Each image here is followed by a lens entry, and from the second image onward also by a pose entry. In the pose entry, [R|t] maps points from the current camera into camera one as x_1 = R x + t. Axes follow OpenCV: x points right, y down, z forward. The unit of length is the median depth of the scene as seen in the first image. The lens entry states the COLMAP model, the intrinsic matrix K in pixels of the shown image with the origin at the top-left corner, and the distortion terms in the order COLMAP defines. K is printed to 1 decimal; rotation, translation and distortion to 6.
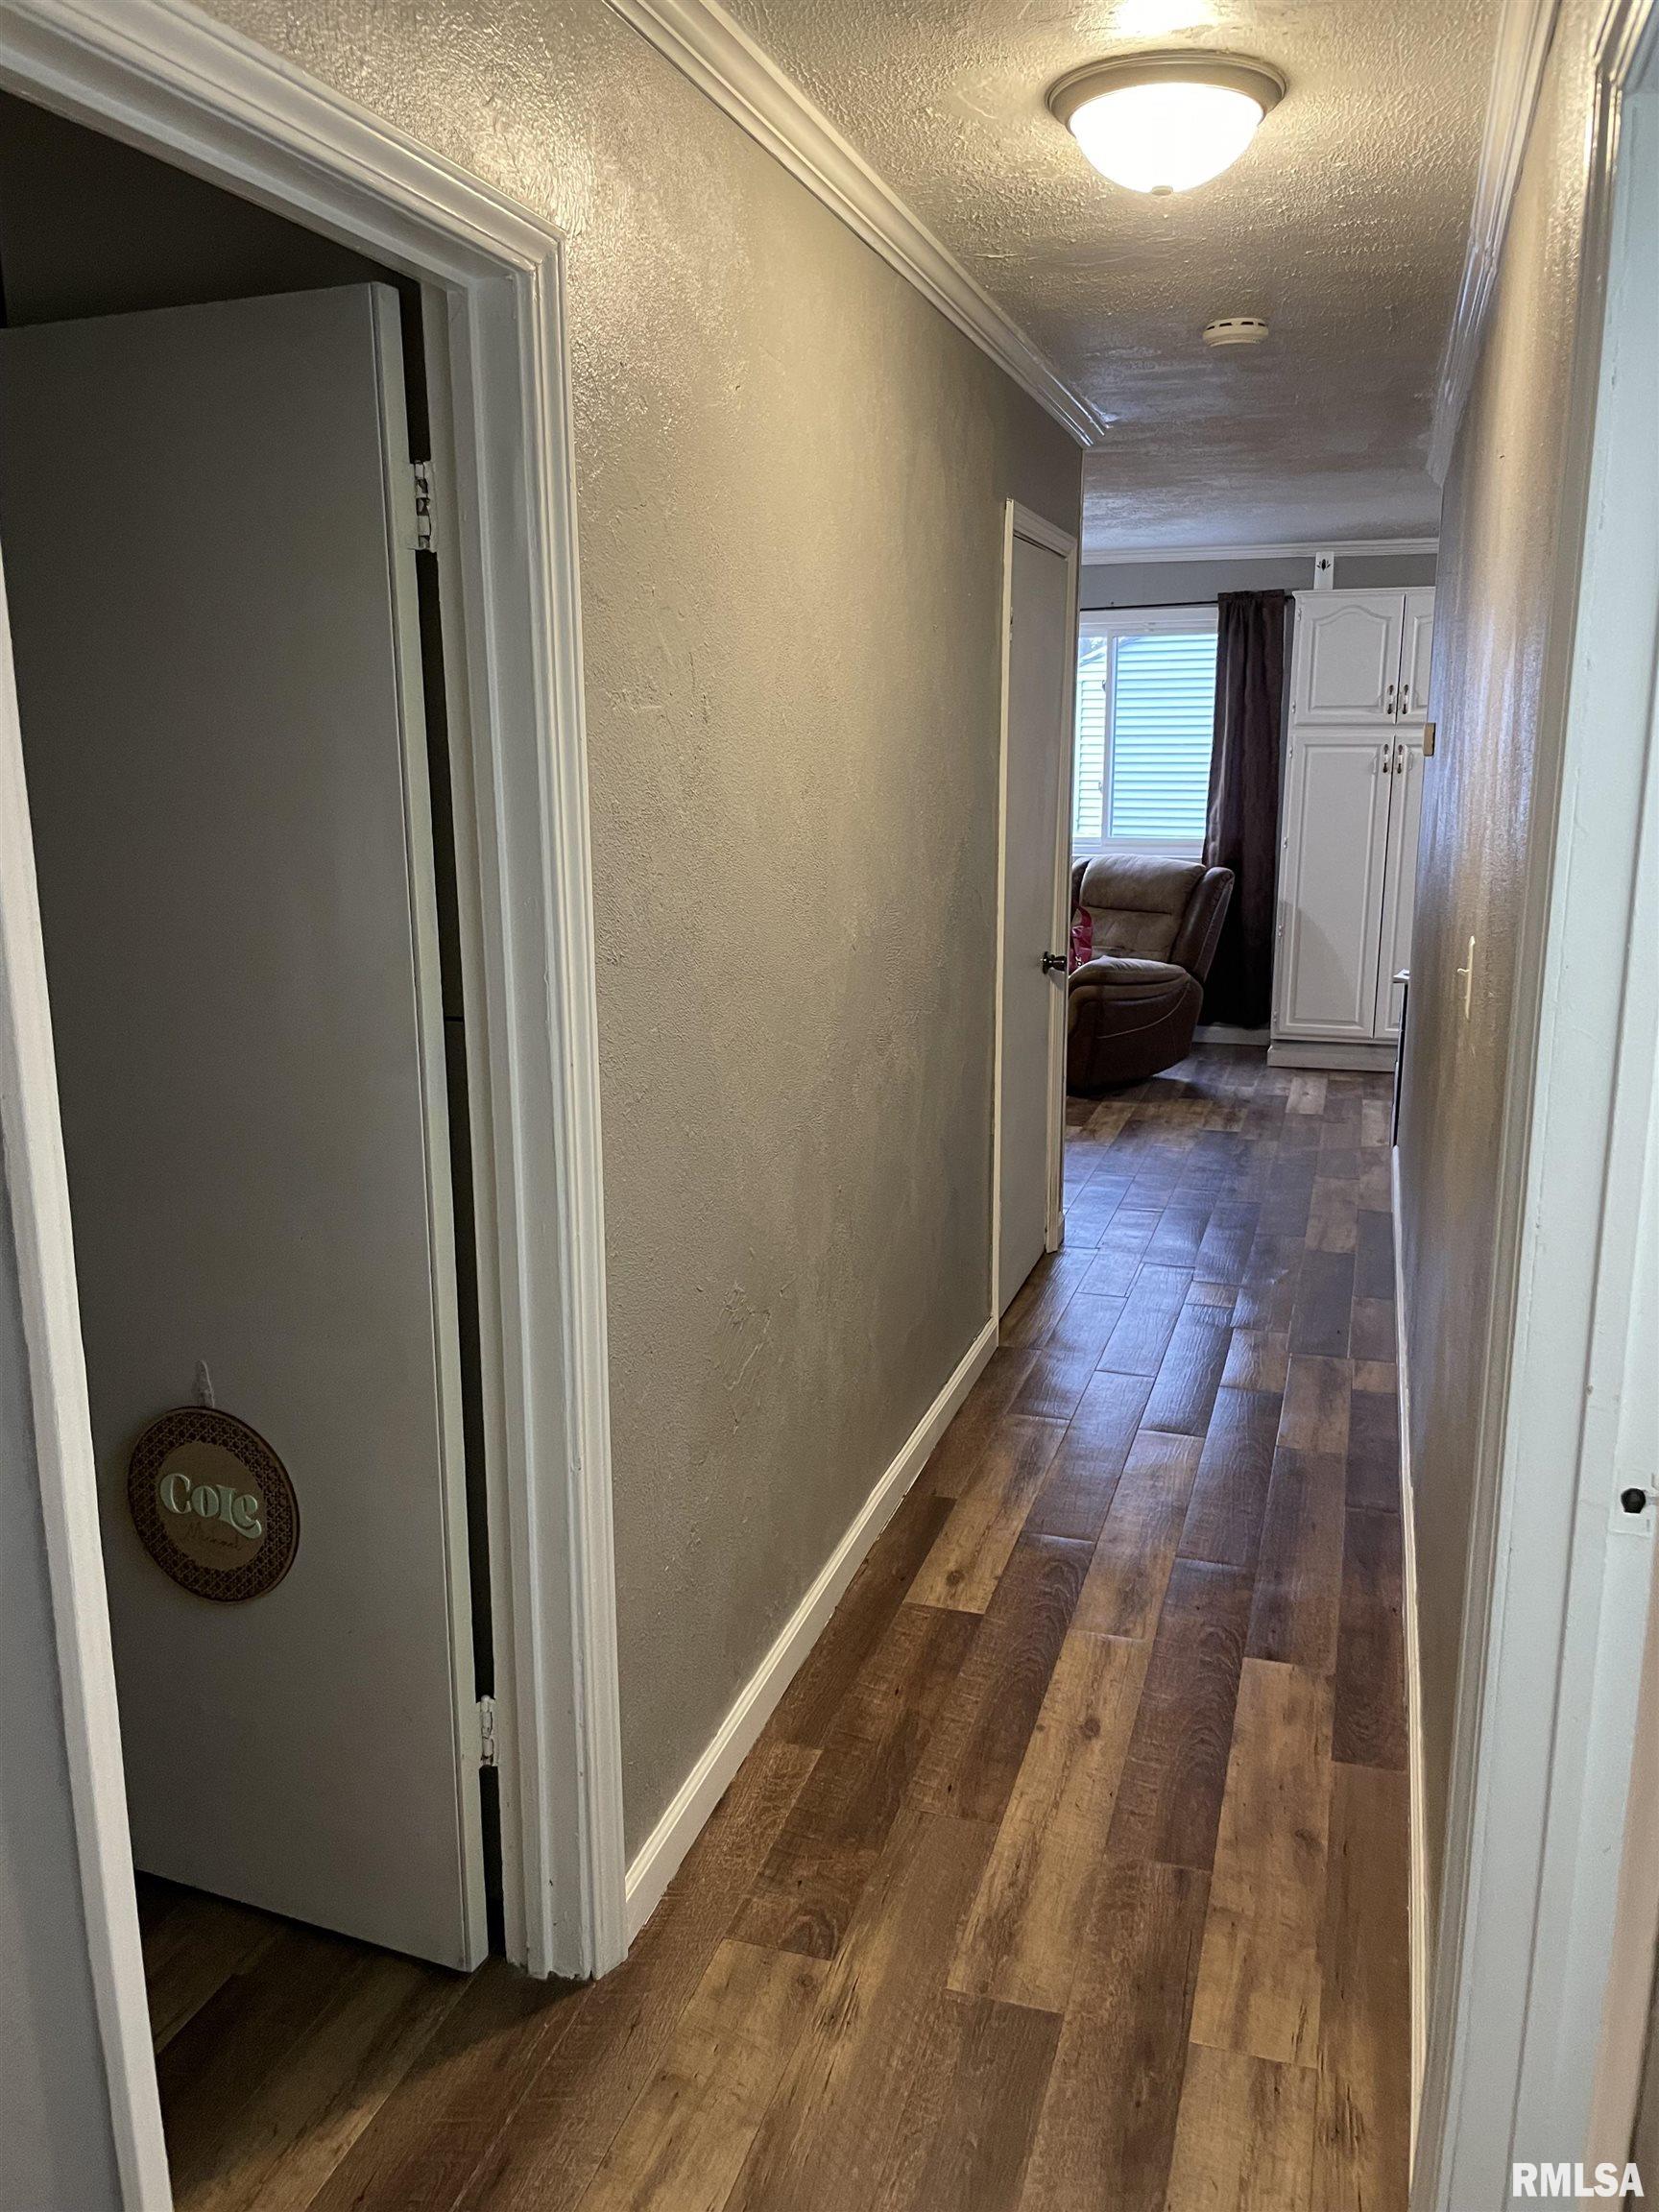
lens RADIAL K [[1694.6, 0, 829.5], [0, 1694.6, 1106.0], [0, 0, 1]] dist [0.080304, -0.102688]
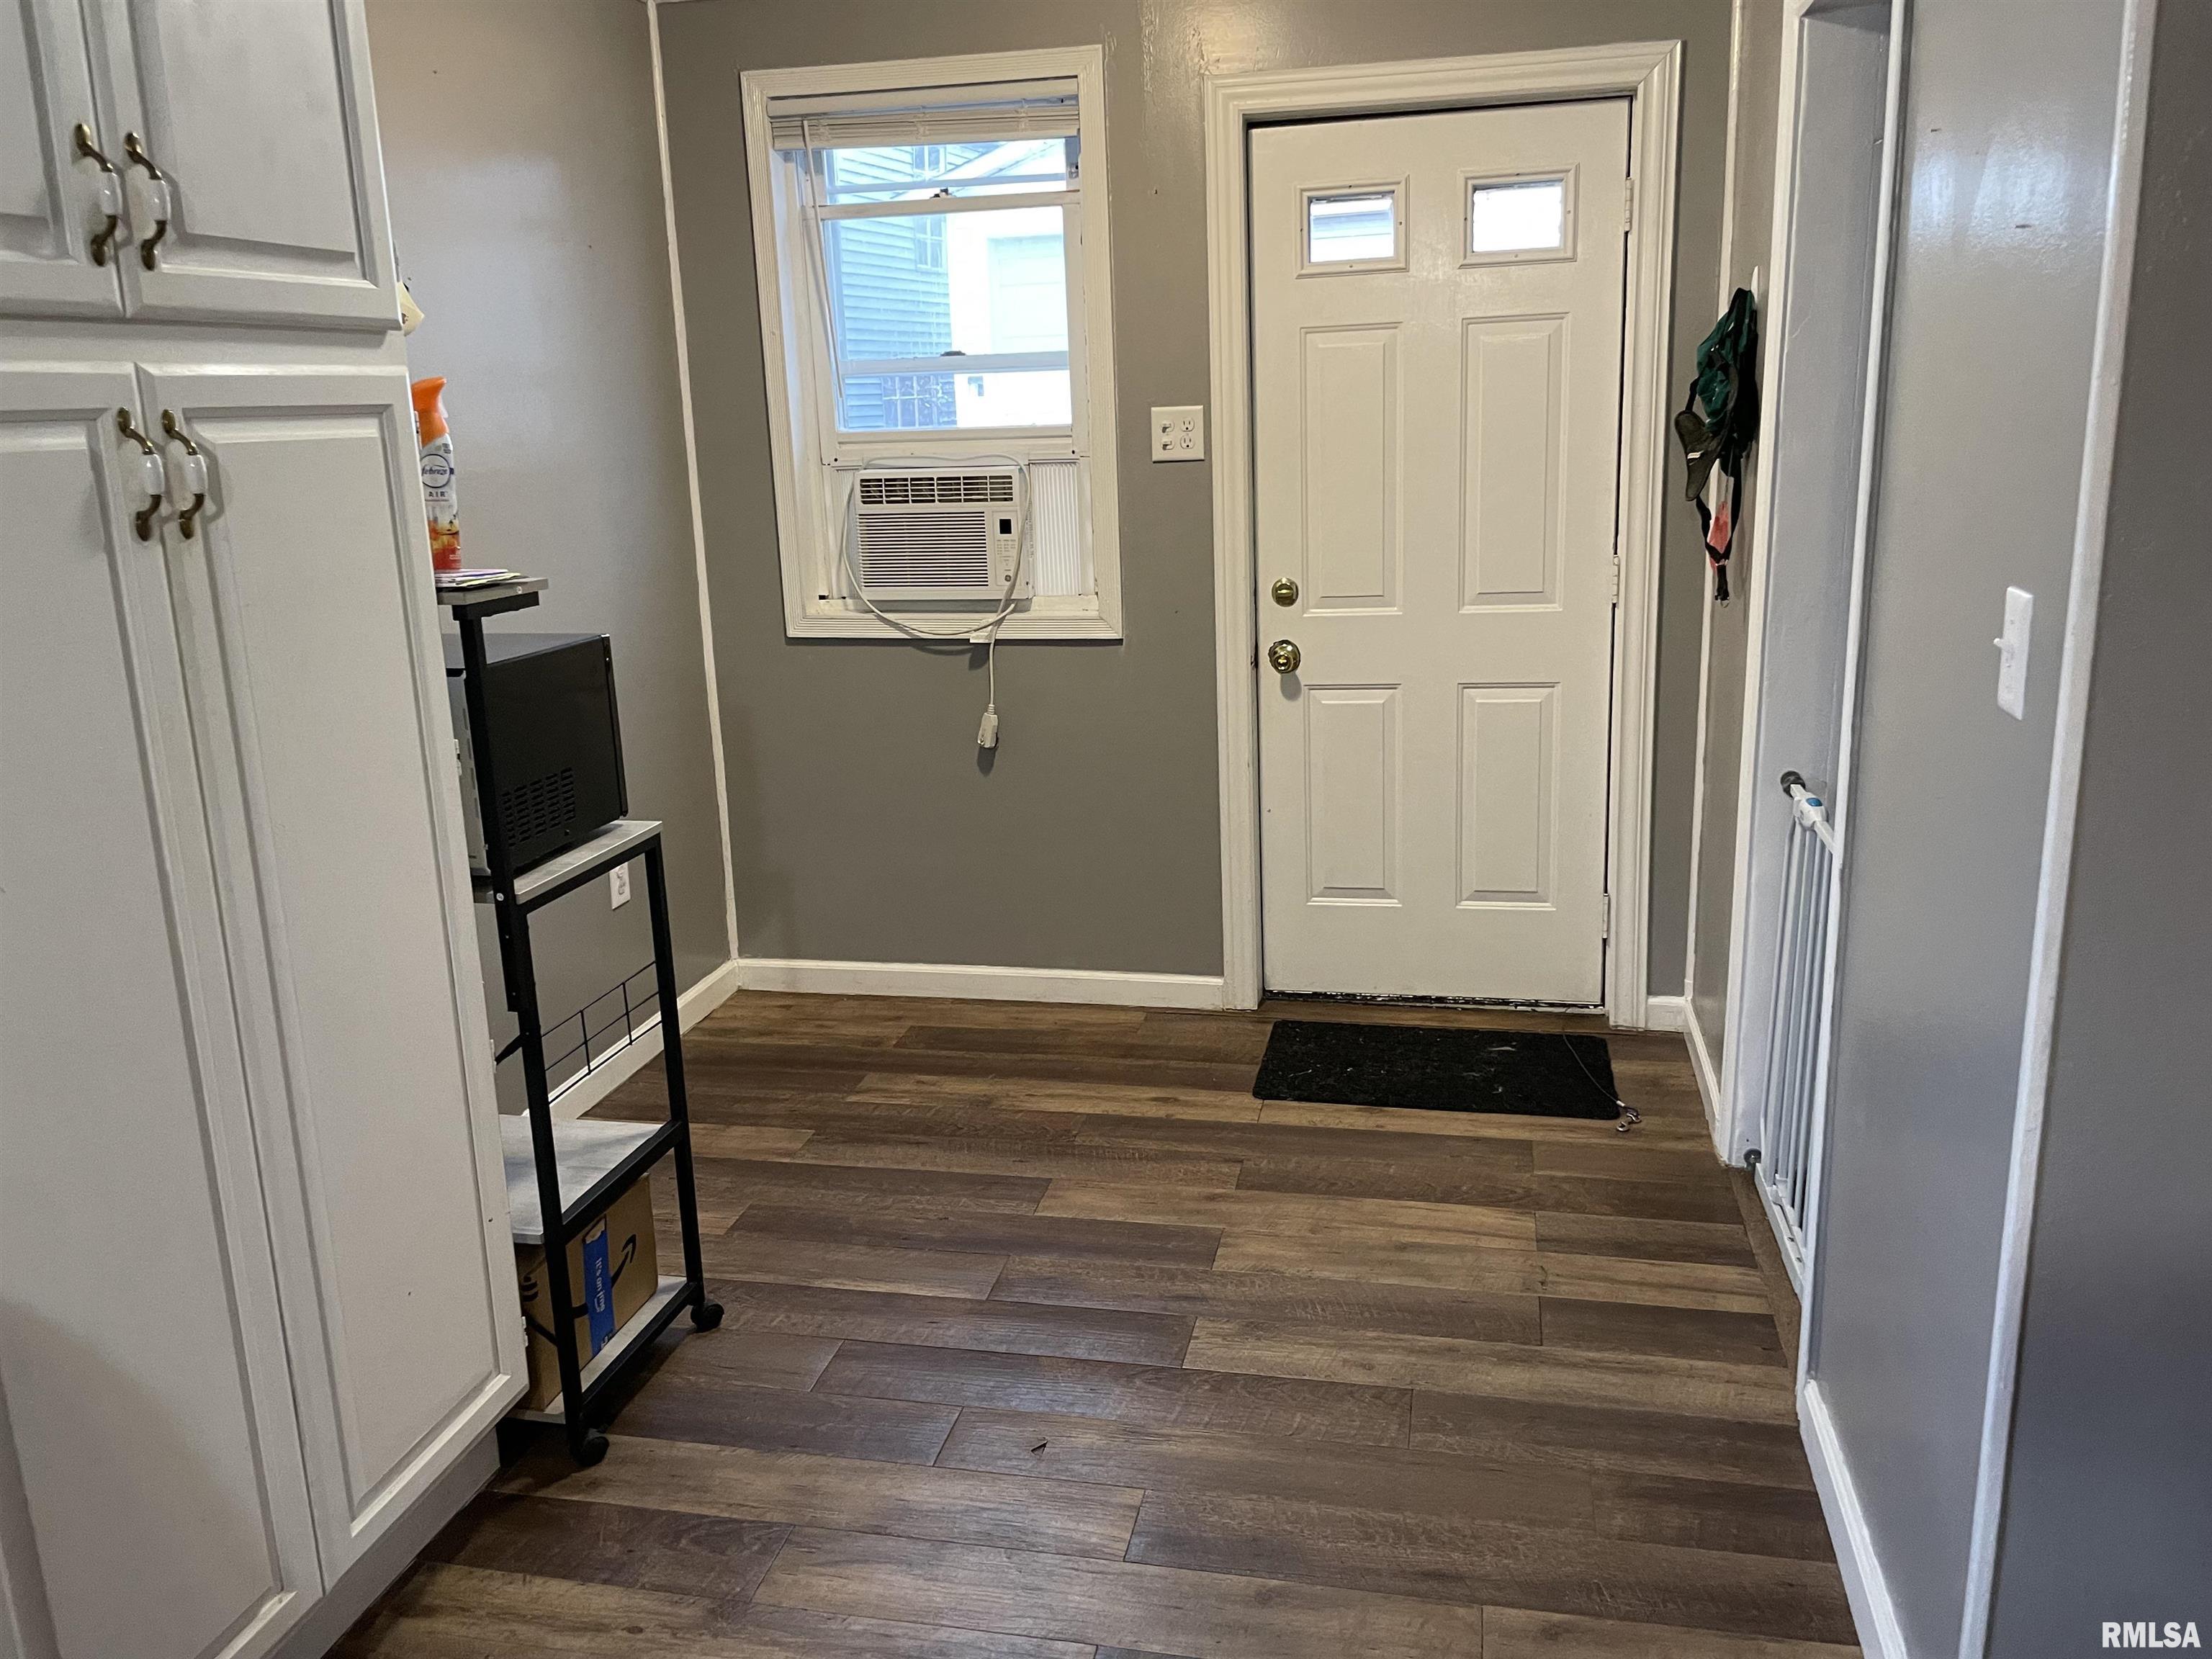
lens RADIAL K [[1694.6, 0, 1106.0], [0, 1694.6, 829.5], [0, 0, 1]] dist [0.080304, -0.102688]
pose [[-0.093741, -0.241817, 0.965783, 0.091883], [0.248904, 0.933558, 0.257908, -0.187120], [-0.963981, 0.264564, -0.027324, 0.901734]]
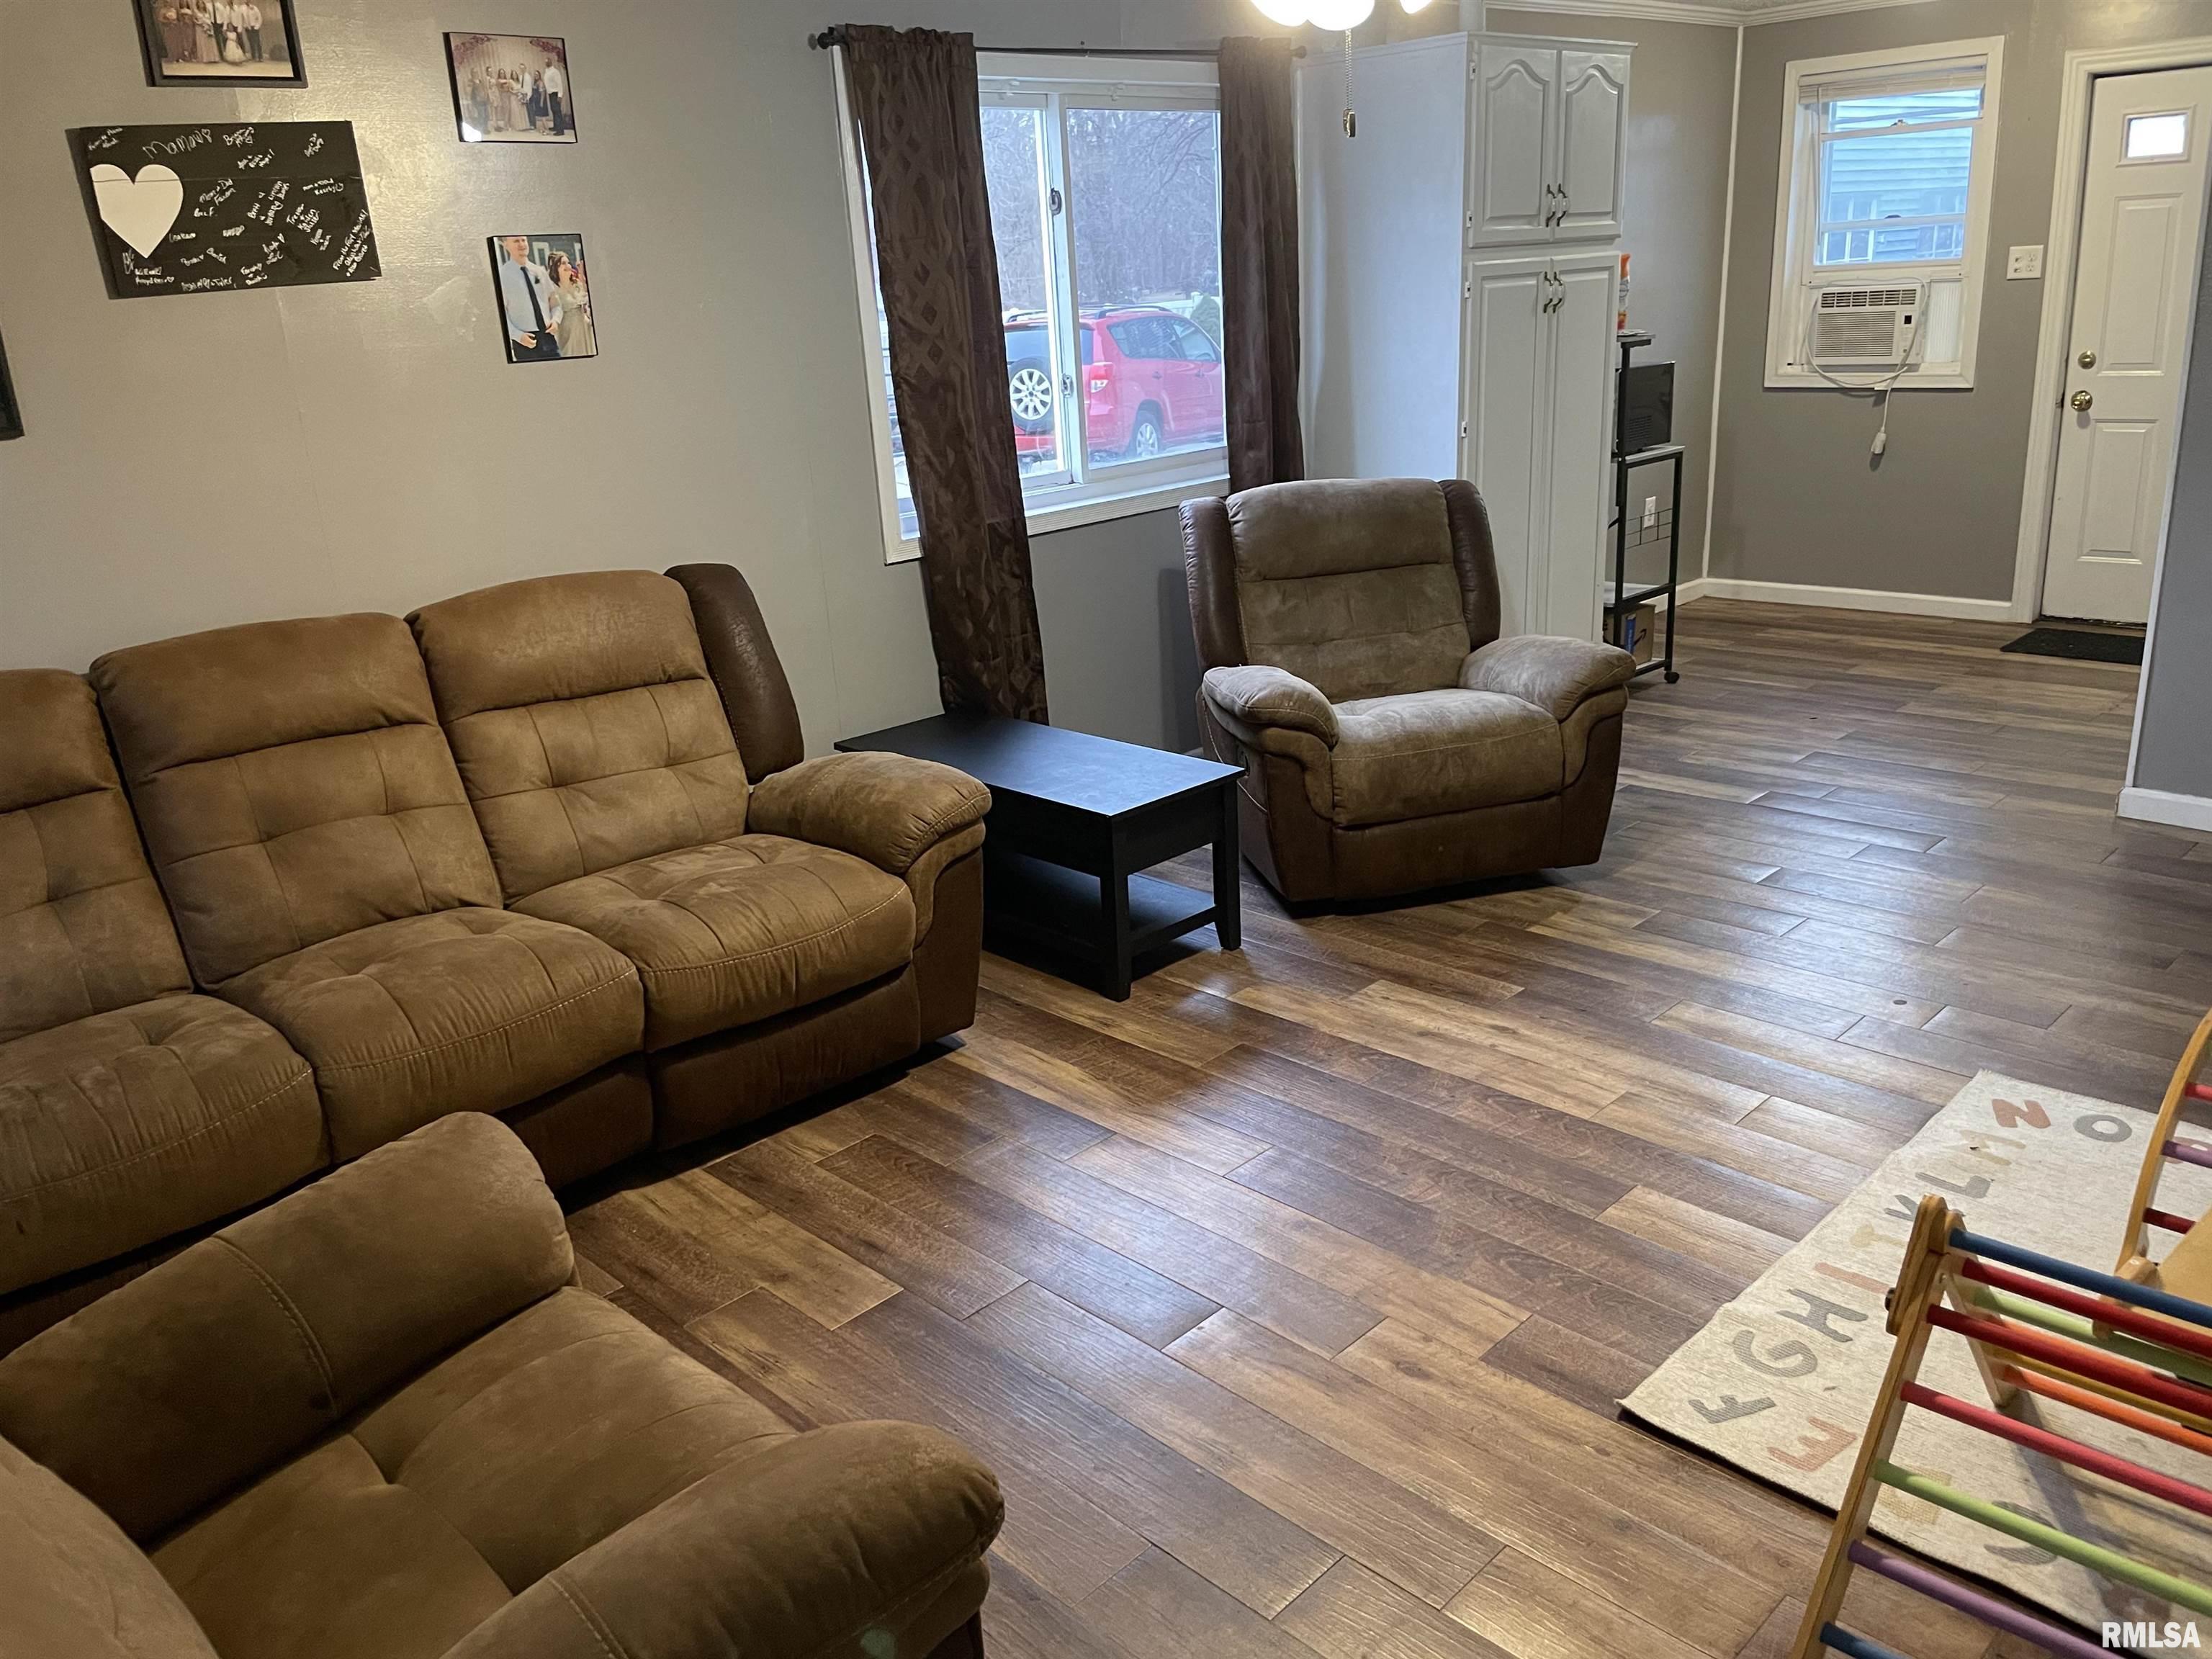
lens RADIAL K [[1694.6, 0, 1106.0], [0, 1694.6, 829.5], [0, 0, 1]] dist [0.080304, -0.102688]
pose [[0.452812, -0.301100, 0.839226, -0.420411], [0.249489, 0.946440, 0.204952, -0.183714], [-0.855988, 0.116573, 0.503681, 0.827217]]
